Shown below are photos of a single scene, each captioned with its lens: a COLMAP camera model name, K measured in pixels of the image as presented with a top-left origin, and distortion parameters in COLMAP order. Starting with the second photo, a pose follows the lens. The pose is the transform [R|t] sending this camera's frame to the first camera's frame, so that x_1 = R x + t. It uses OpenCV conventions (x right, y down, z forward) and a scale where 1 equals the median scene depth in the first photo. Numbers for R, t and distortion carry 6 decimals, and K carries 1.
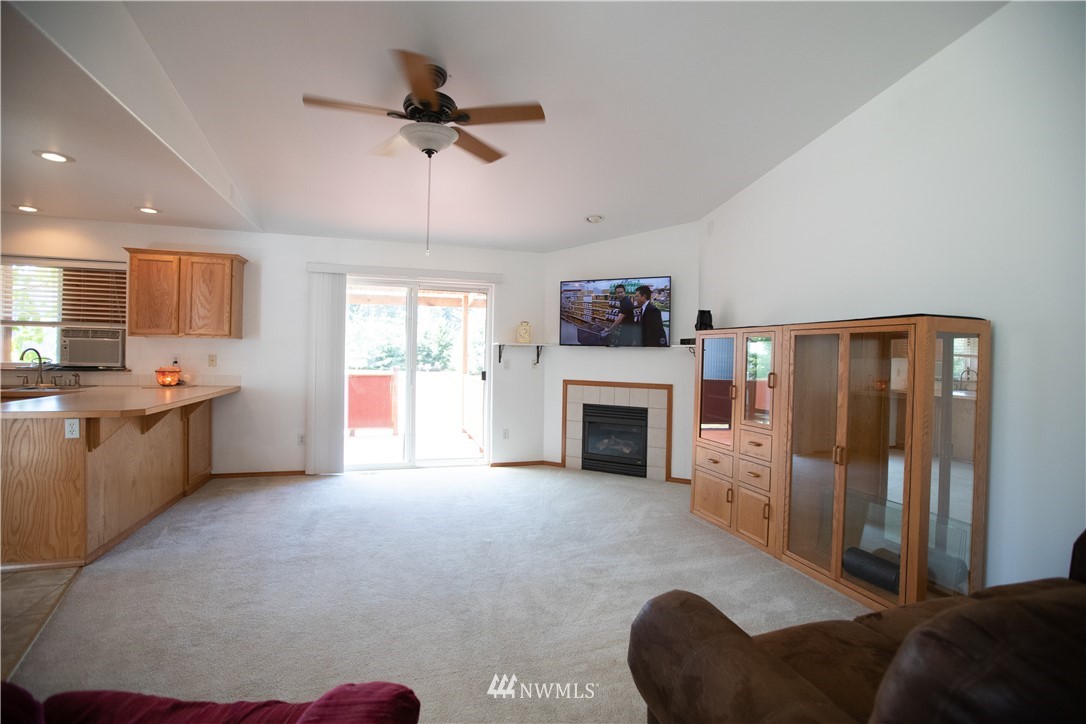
lens RADIAL K [[501.6, 0, 547.1], [0, 501.6, 357.8], [0, 0, 1]] dist [-0.054112, 0.021382]
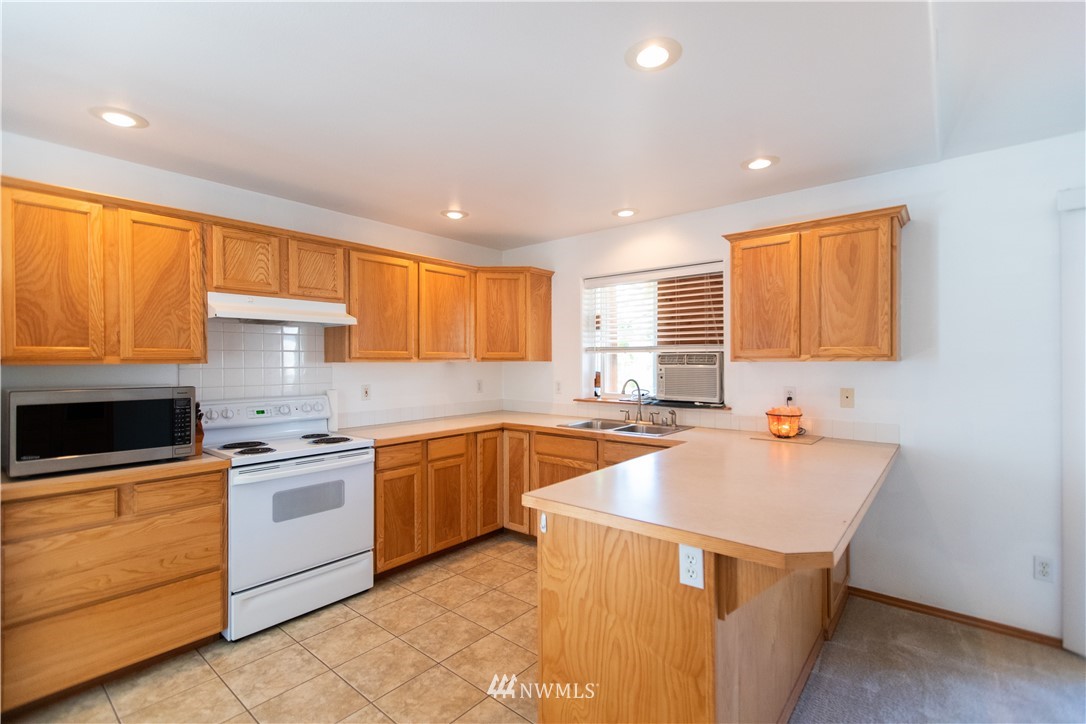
lens RADIAL K [[490.8, 0, 543.0], [0, 490.8, 362.0], [0, 0, 1]] dist [-0.023195, 0.018767]
pose [[0.541837, -0.022722, -0.840177, -0.399164], [0.006725, 0.999720, -0.022700, -0.028421], [0.840457, 0.006650, 0.541838, 0.378268]]
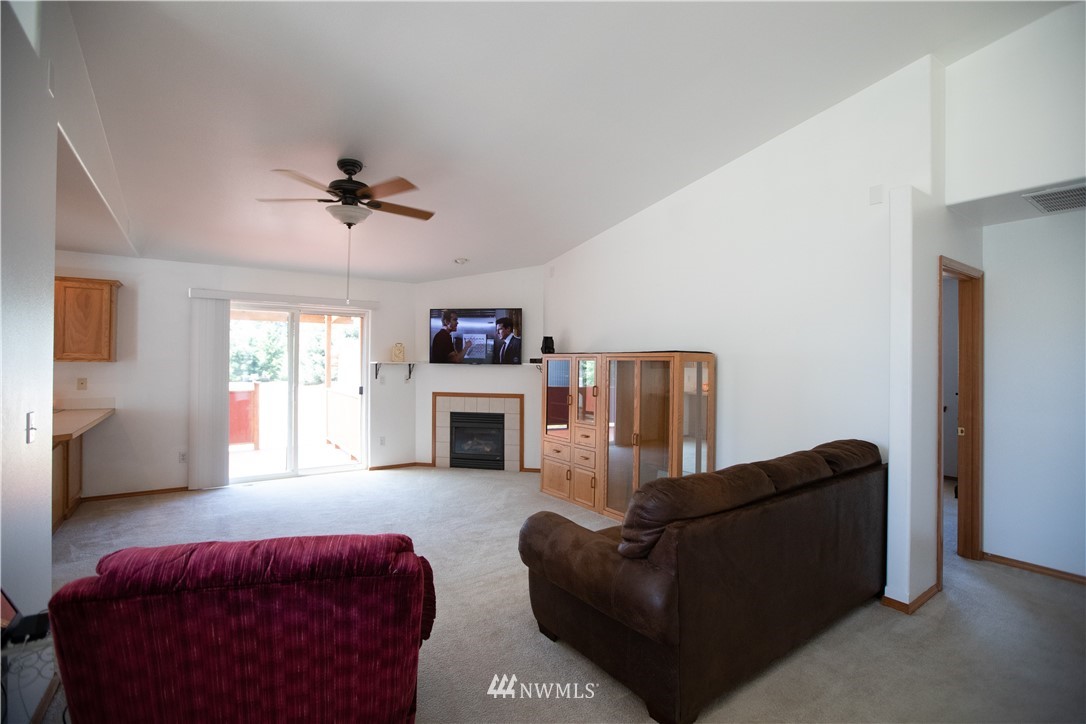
lens RADIAL K [[501.6, 0, 547.1], [0, 501.6, 357.8], [0, 0, 1]] dist [-0.054112, 0.021382]
pose [[0.951679, -0.008414, 0.306979, -0.088858], [0.011896, 0.999884, -0.009475, -0.027832], [-0.306863, 0.012669, 0.951669, -0.243660]]
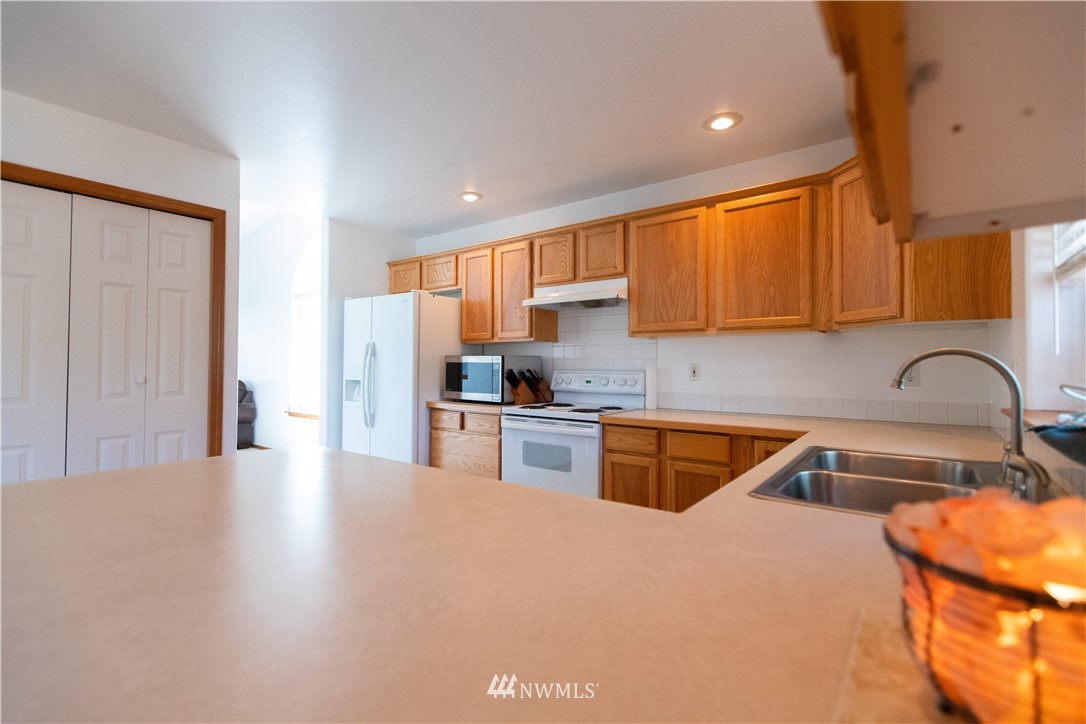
lens RADIAL K [[501.6, 0, 547.1], [0, 501.6, 357.8], [0, 0, 1]] dist [-0.054112, 0.021382]
pose [[-0.818044, -0.024451, -0.574635, -0.643376], [-0.021798, 0.999696, -0.011507, -0.006459], [0.574742, 0.003113, -0.818329, 1.018909]]
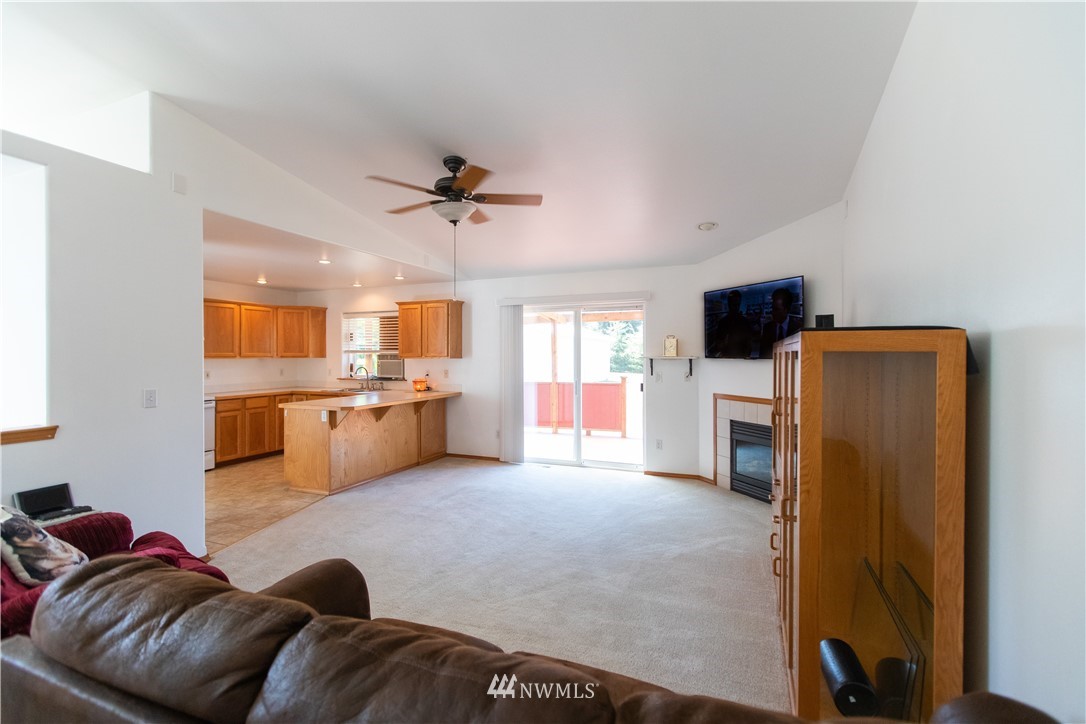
lens RADIAL K [[487.0, 0, 547.5], [0, 487.0, 357.1], [0, 0, 1]] dist [0.002848, -0.000937]
pose [[0.770082, -0.018699, -0.637671, 0.476511], [0.011455, 0.999814, -0.015486, -0.018605], [0.637842, 0.004621, 0.770153, 0.097262]]
